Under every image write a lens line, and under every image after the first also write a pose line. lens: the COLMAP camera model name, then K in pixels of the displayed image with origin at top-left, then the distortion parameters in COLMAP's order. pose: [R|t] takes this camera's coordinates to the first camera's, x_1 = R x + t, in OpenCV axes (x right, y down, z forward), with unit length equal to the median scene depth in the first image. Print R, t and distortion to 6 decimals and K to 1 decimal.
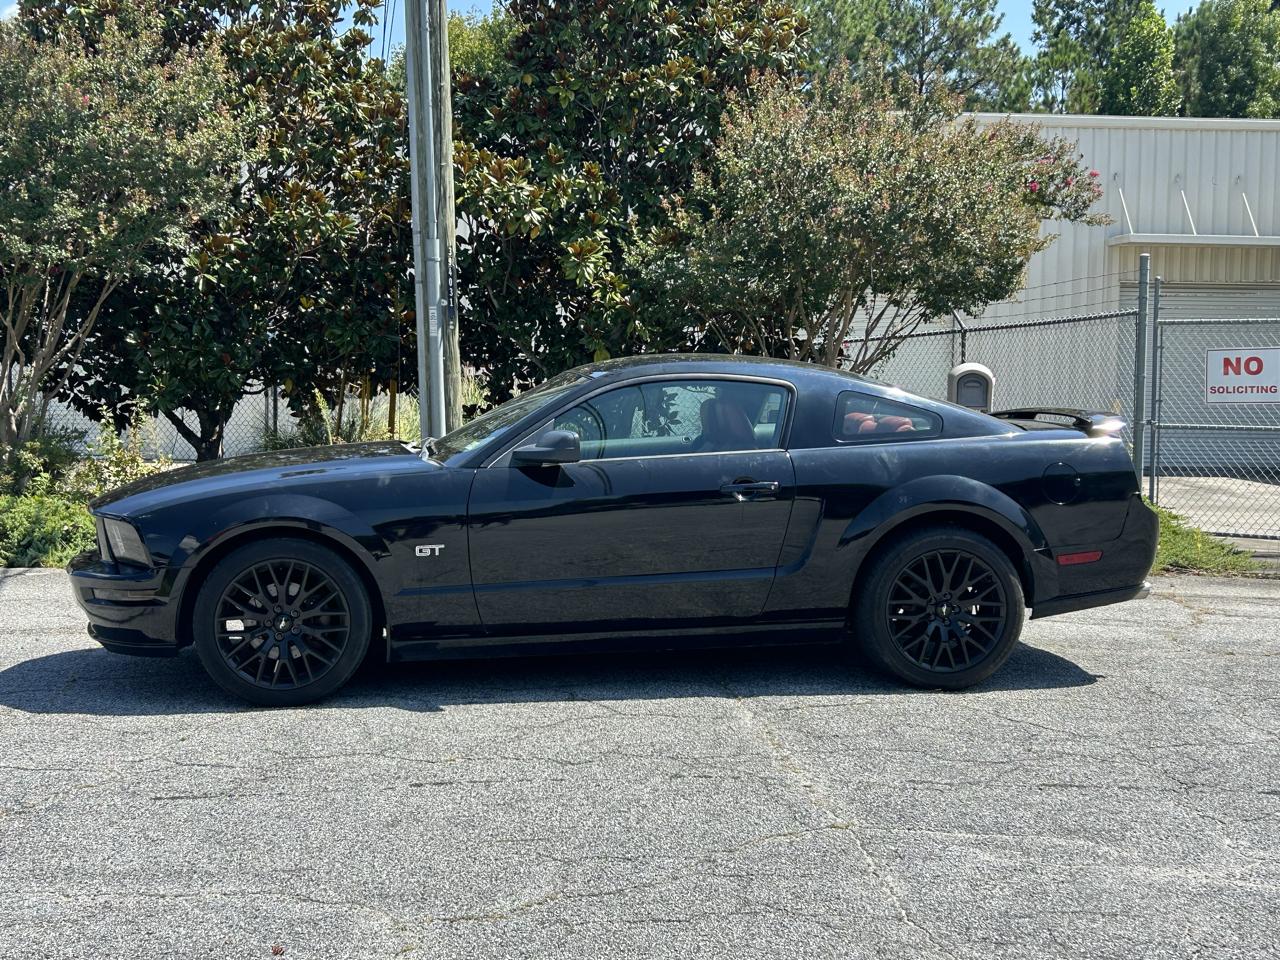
lens RADIAL K [[1752.2, 0, 646.8], [0, 1752.2, 476.6], [0, 0, 1]] dist [0.071399, 0.000000]
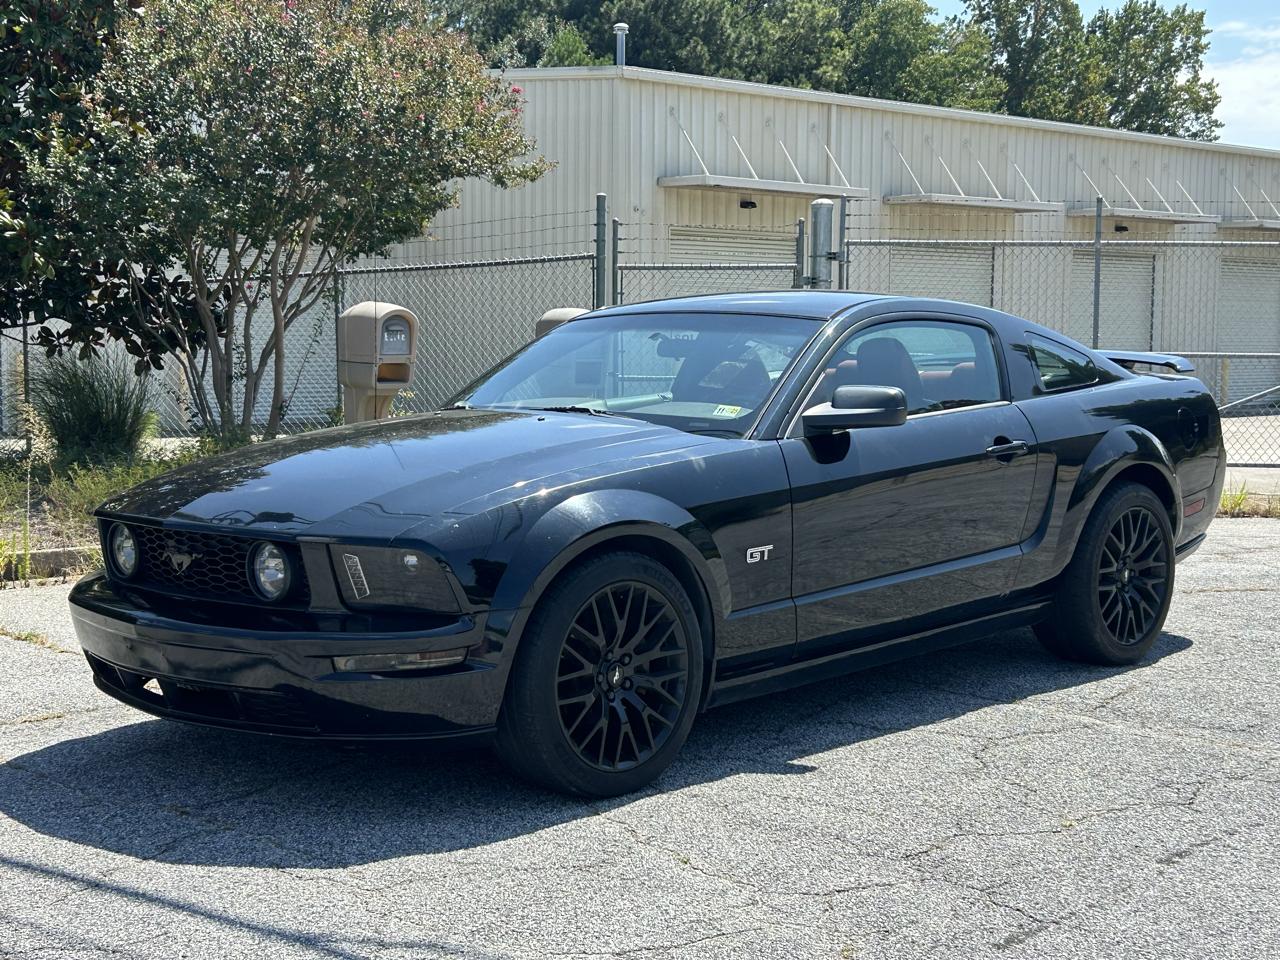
lens RADIAL K [[1837.8, 0, 645.9], [0, 1837.8, 513.3], [0, 0, 1]] dist [0.082127, 0.000000]
pose [[0.796972, -0.067595, 0.600222, -0.593350], [0.042665, 0.997536, 0.055689, -0.019010], [-0.602507, -0.018774, 0.797893, 0.393534]]
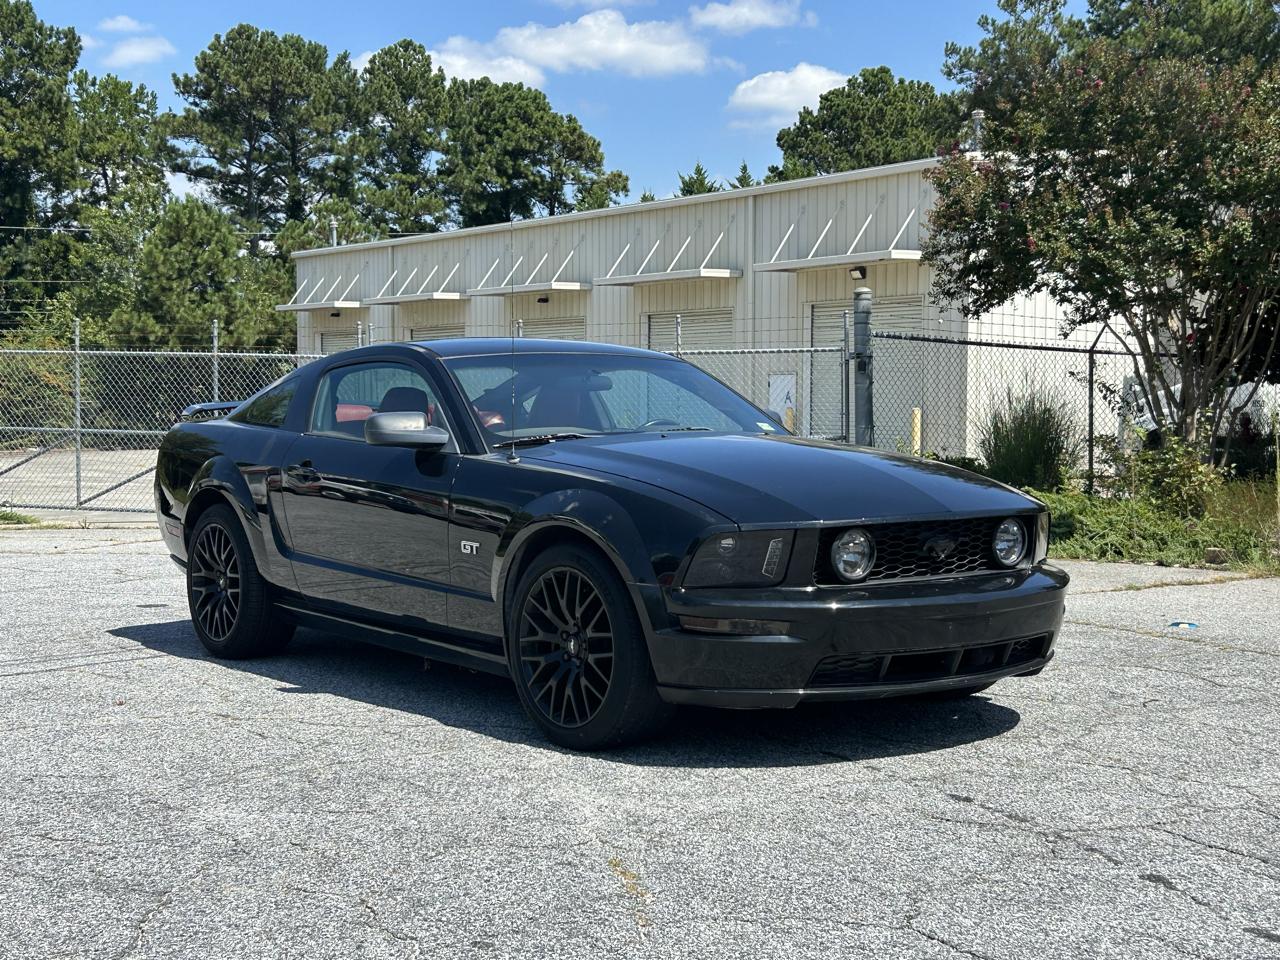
lens RADIAL K [[1837.8, 0, 641.8], [0, 1837.8, 471.7], [0, 0, 1]] dist [0.082127, 0.000000]
pose [[0.519566, 0.021716, -0.854154, 0.818903], [-0.047122, 0.998884, -0.003268, 0.021183], [0.853130, 0.041947, 0.520010, 0.294890]]
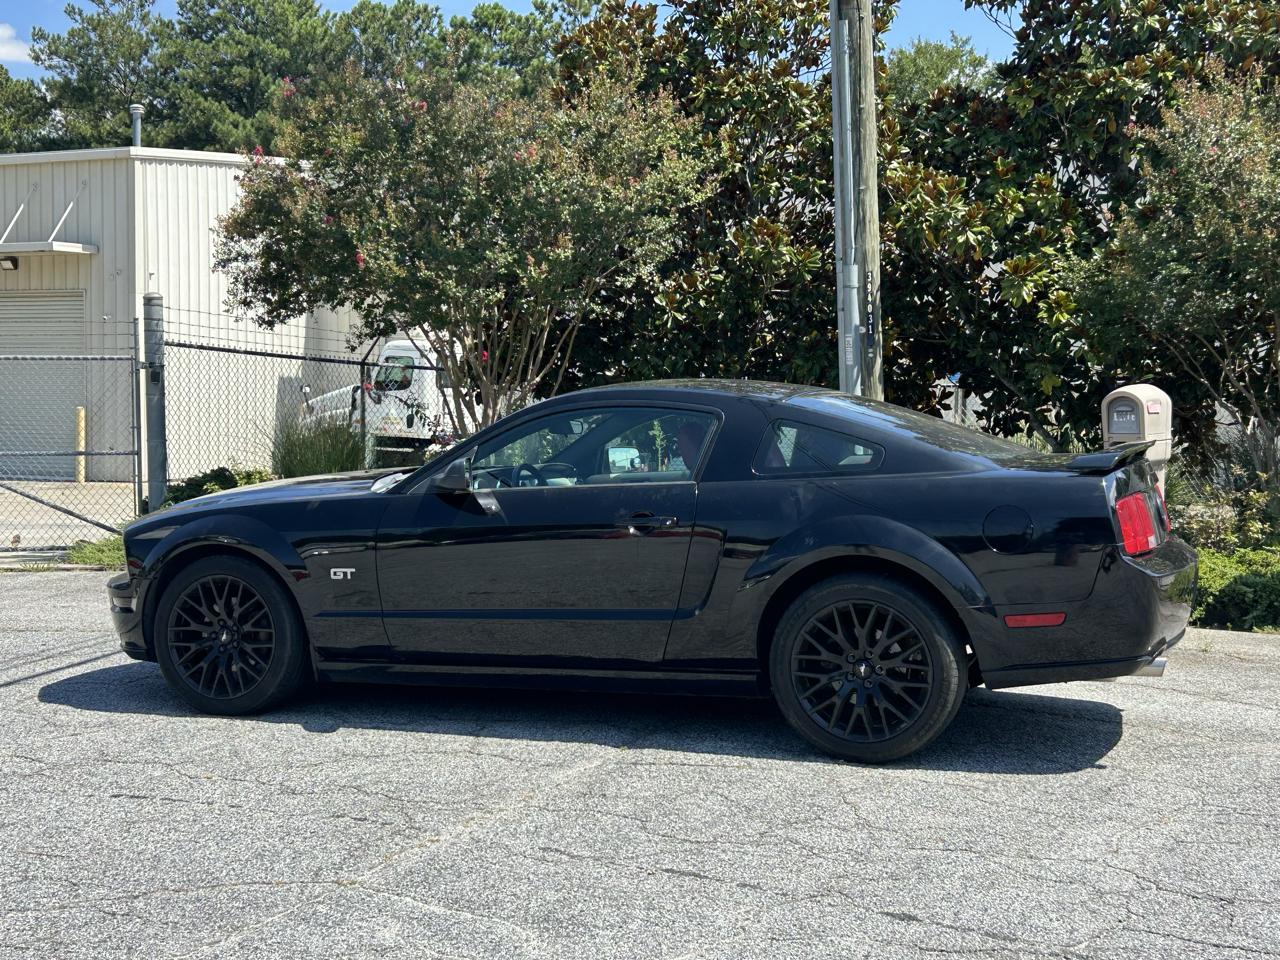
lens RADIAL K [[1752.2, 0, 642.8], [0, 1752.2, 481.5], [0, 0, 1]] dist [0.071399, 0.000000]
pose [[0.875446, 0.020554, -0.482880, 0.494712], [-0.027986, 0.999575, -0.008191, -0.007597], [0.482506, 0.020685, 0.875648, 0.181166]]
